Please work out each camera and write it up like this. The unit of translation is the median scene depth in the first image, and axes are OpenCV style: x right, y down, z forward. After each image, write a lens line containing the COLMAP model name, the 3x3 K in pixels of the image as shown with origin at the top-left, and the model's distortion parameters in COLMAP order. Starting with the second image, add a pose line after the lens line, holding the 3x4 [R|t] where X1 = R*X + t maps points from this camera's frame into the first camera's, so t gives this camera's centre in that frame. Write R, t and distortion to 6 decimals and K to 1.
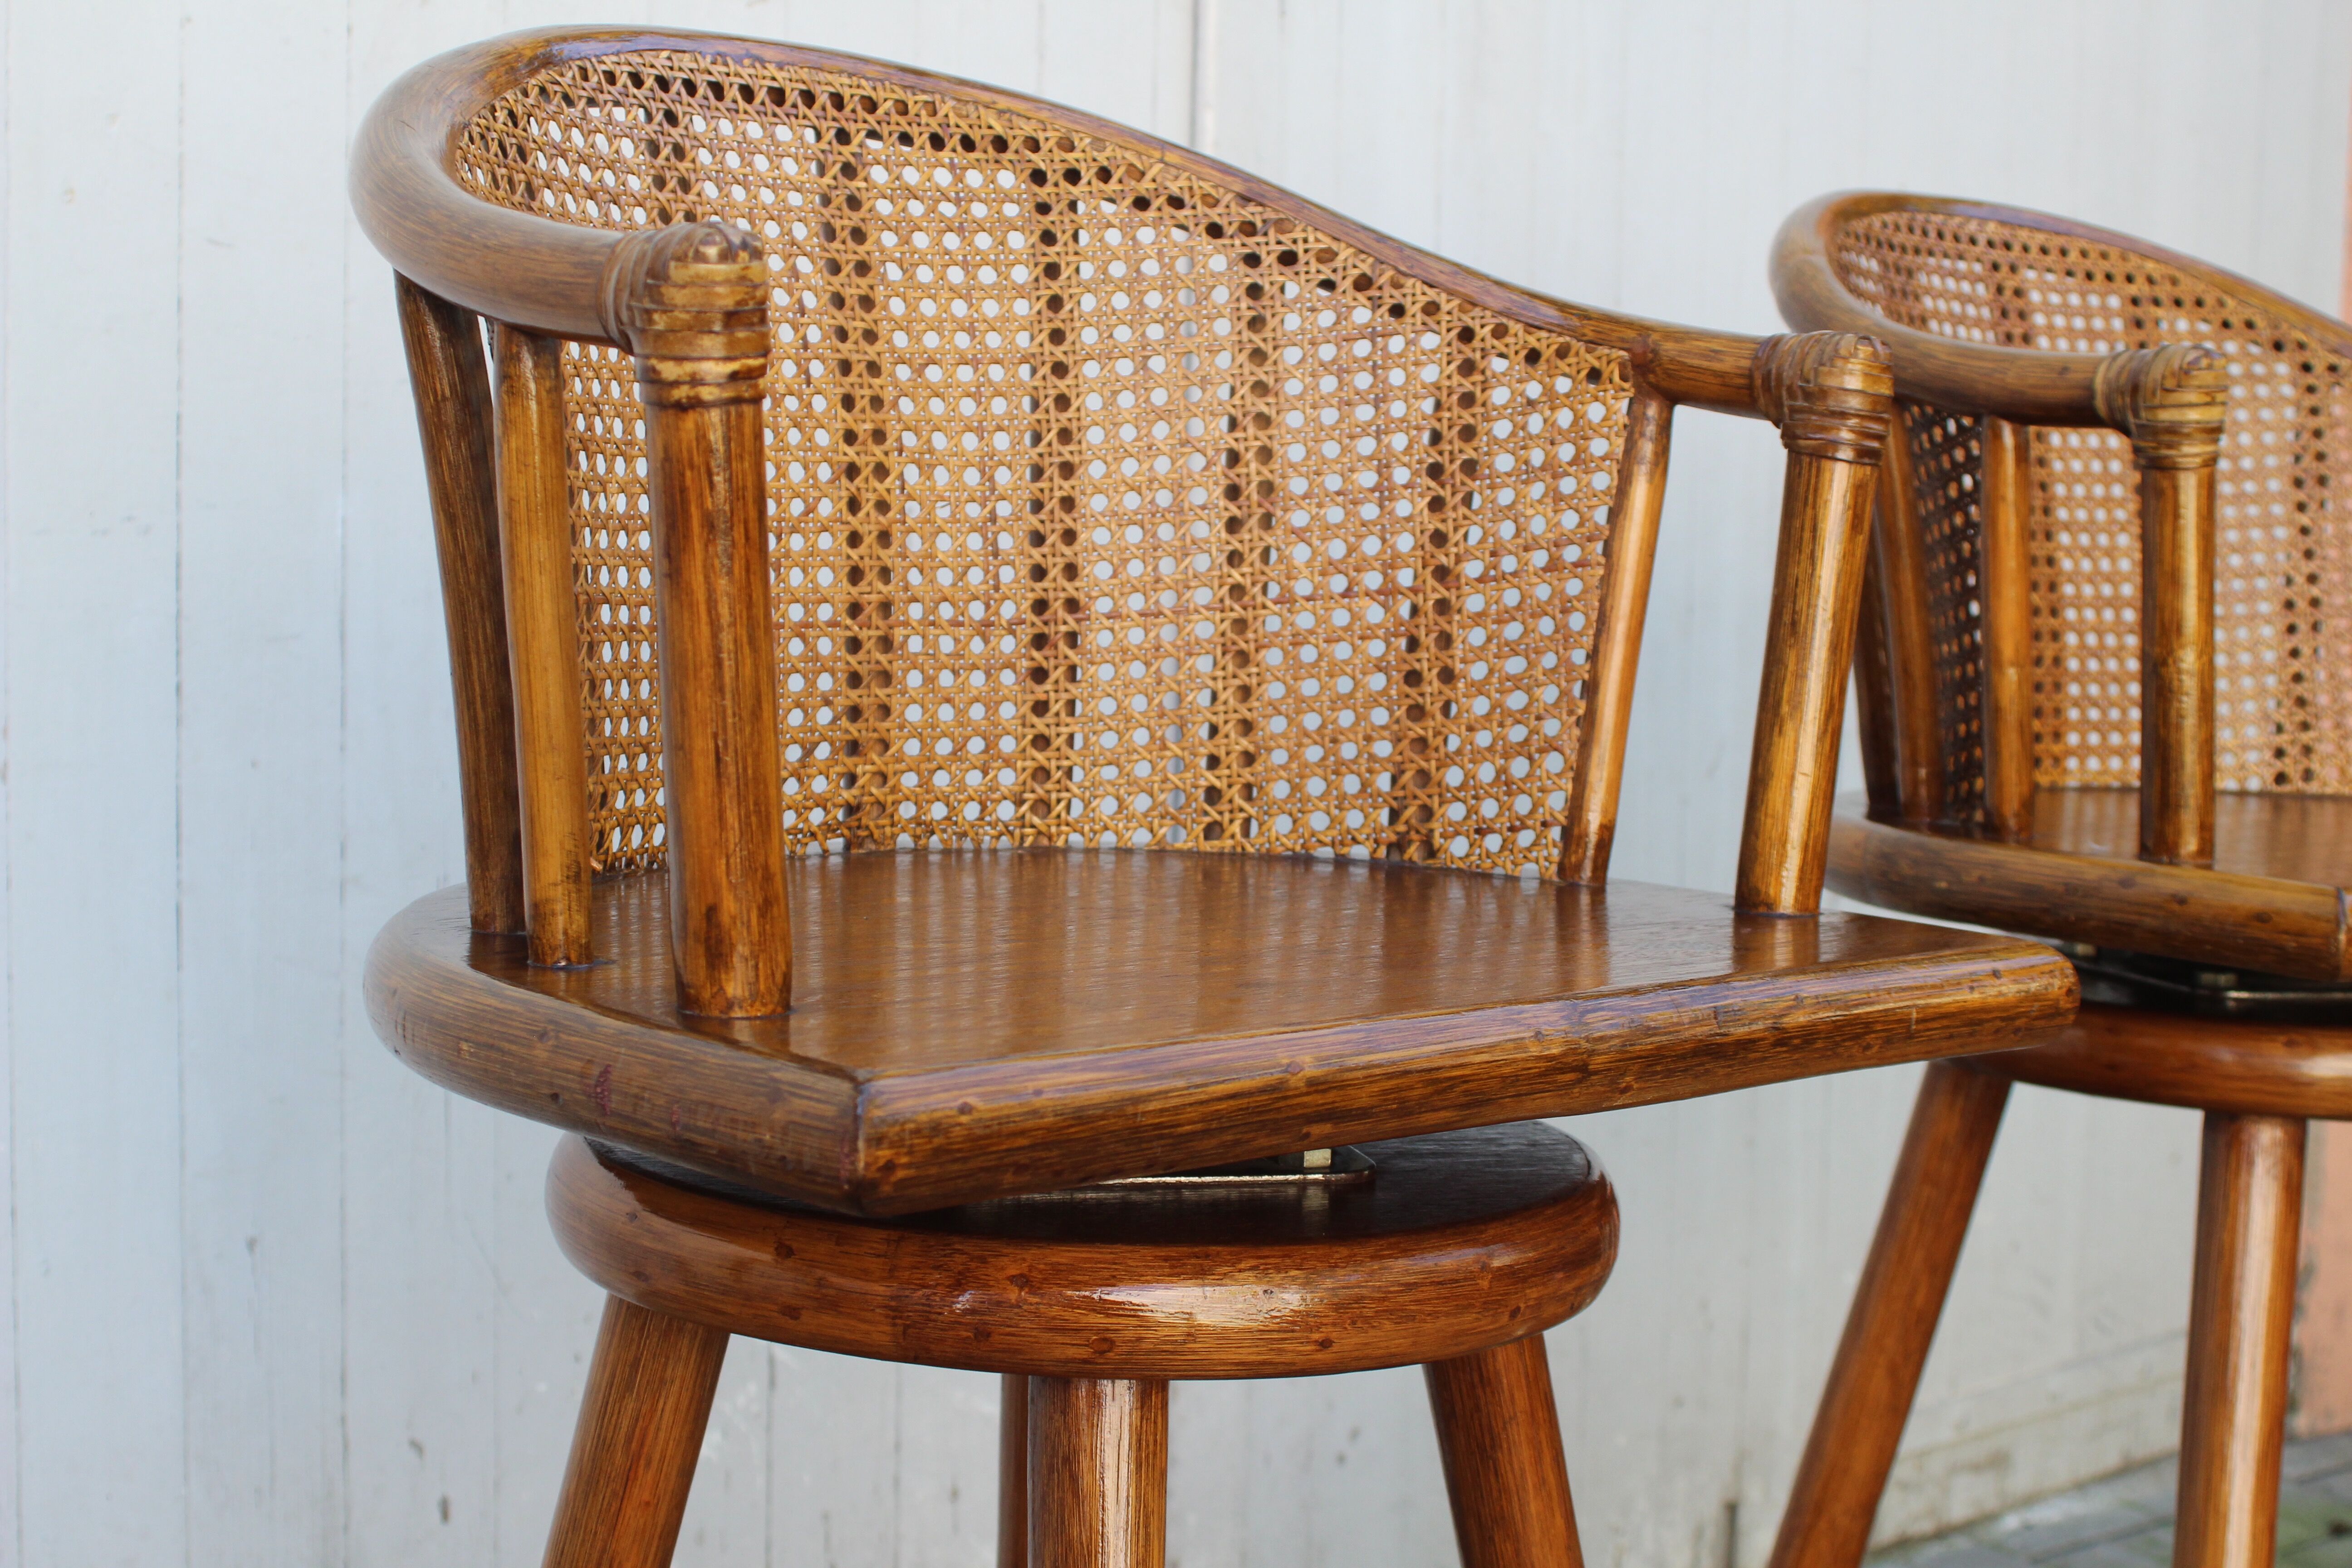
lens RADIAL K [[3518.5, 0, 1153.0], [0, 3518.5, 785.5], [0, 0, 1]] dist [-0.101423, 0.000000]
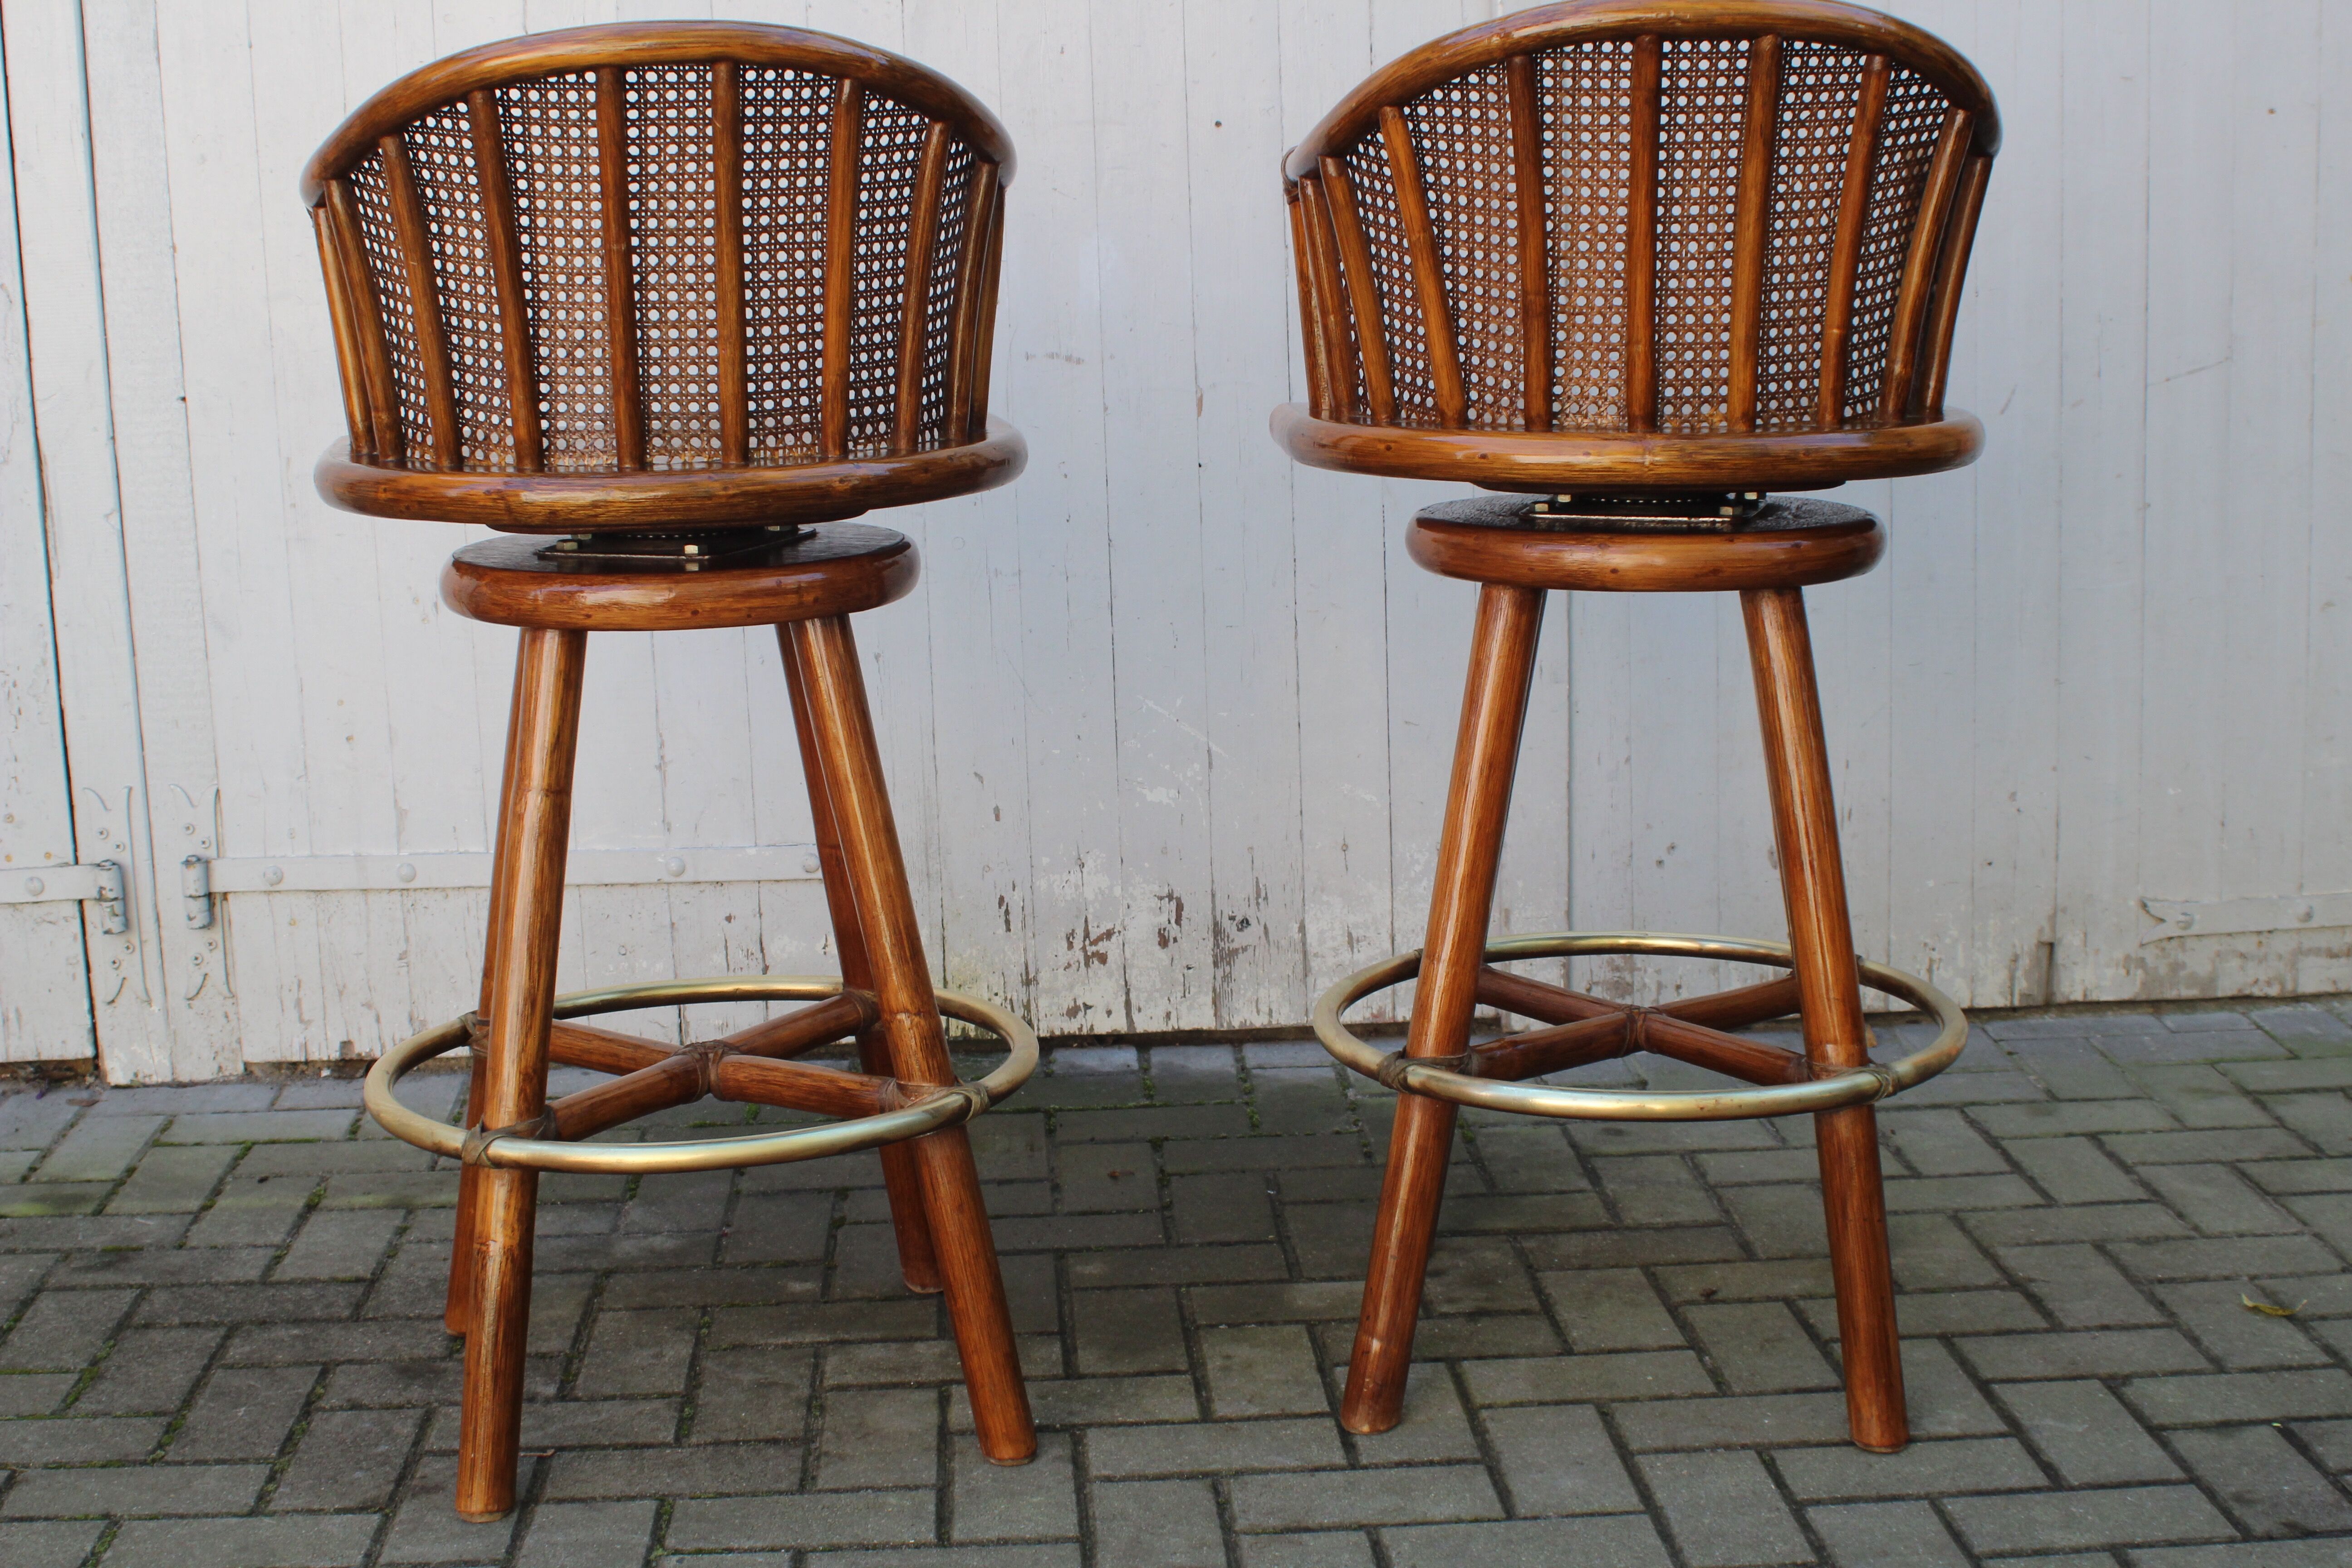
lens RADIAL K [[3039.2, 0, 1185.0], [0, 3039.2, 757.4], [0, 0, 1]] dist [-0.137894, 0.000000]
pose [[0.808431, 0.056783, -0.585845, 1.220911], [-0.002980, 0.995718, 0.092396, 0.049537], [0.588583, -0.072950, 0.805138, -0.321733]]
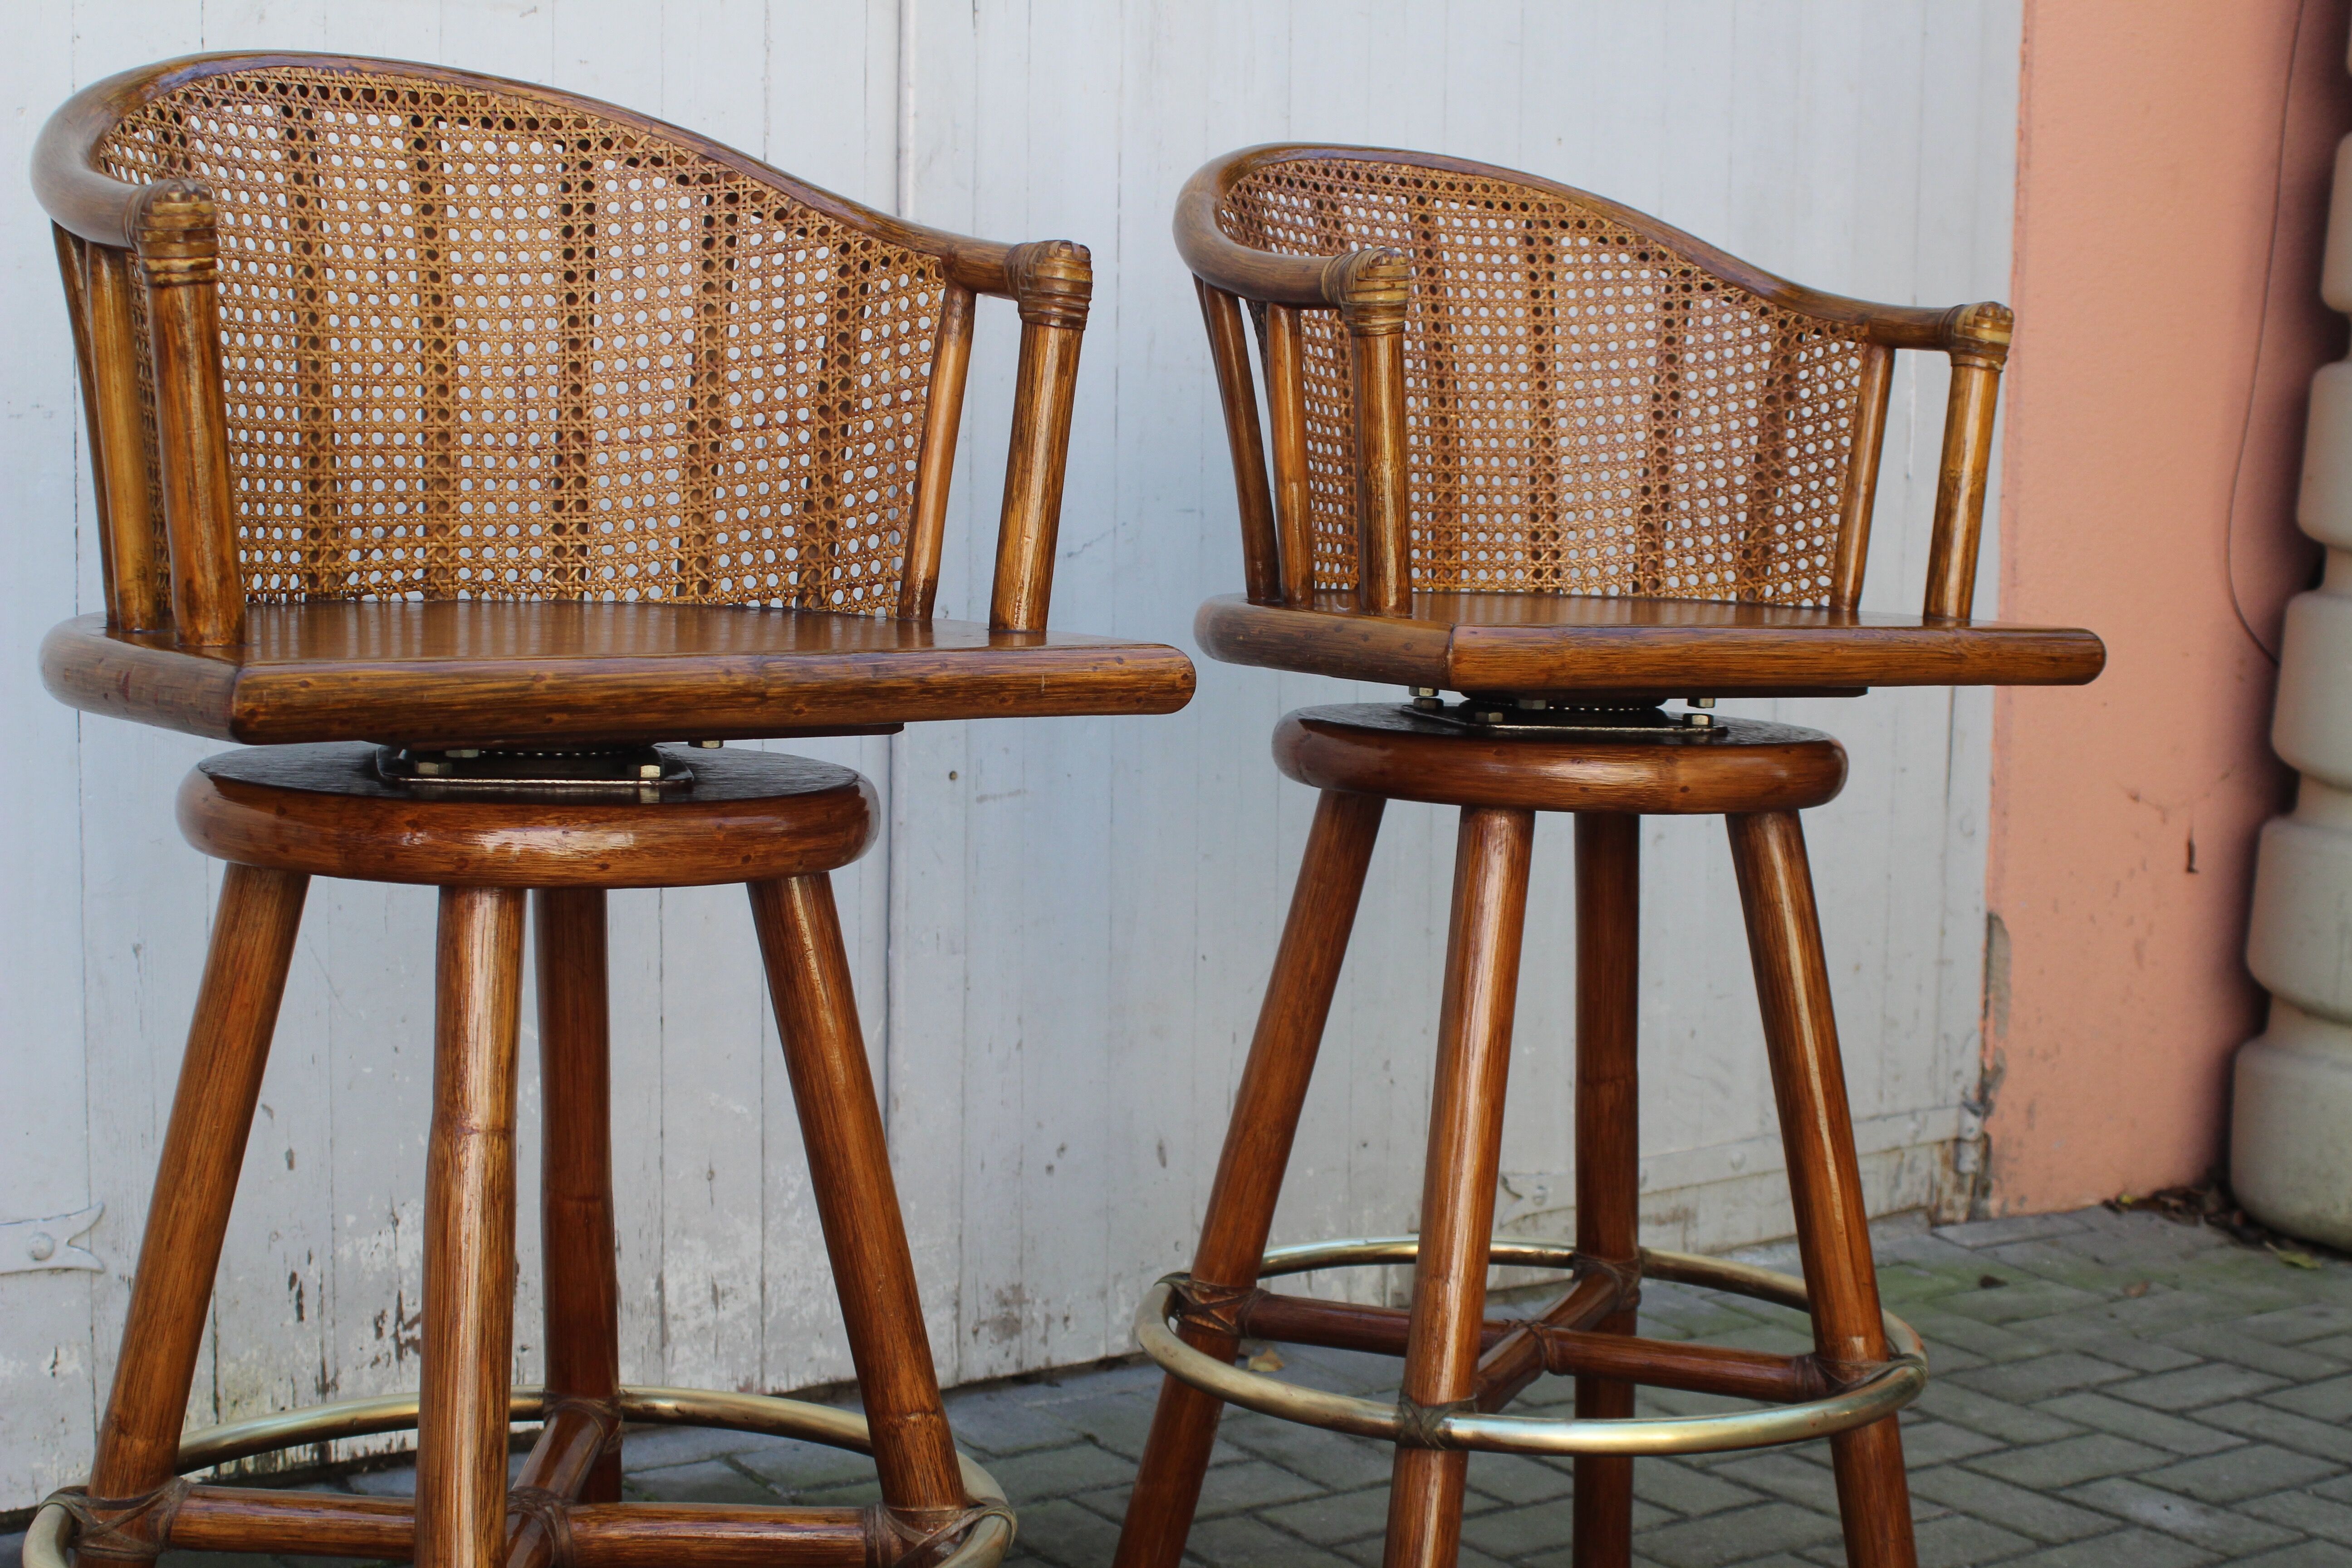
lens RADIAL K [[3518.5, 0, 1111.0], [0, 3518.5, 768.6], [0, 0, 1]] dist [-0.101423, 0.000000]
pose [[0.997701, -0.002032, -0.067736, 0.301205], [0.002370, 0.999985, 0.004902, 0.082331], [0.067725, -0.005051, 0.997691, -0.456586]]
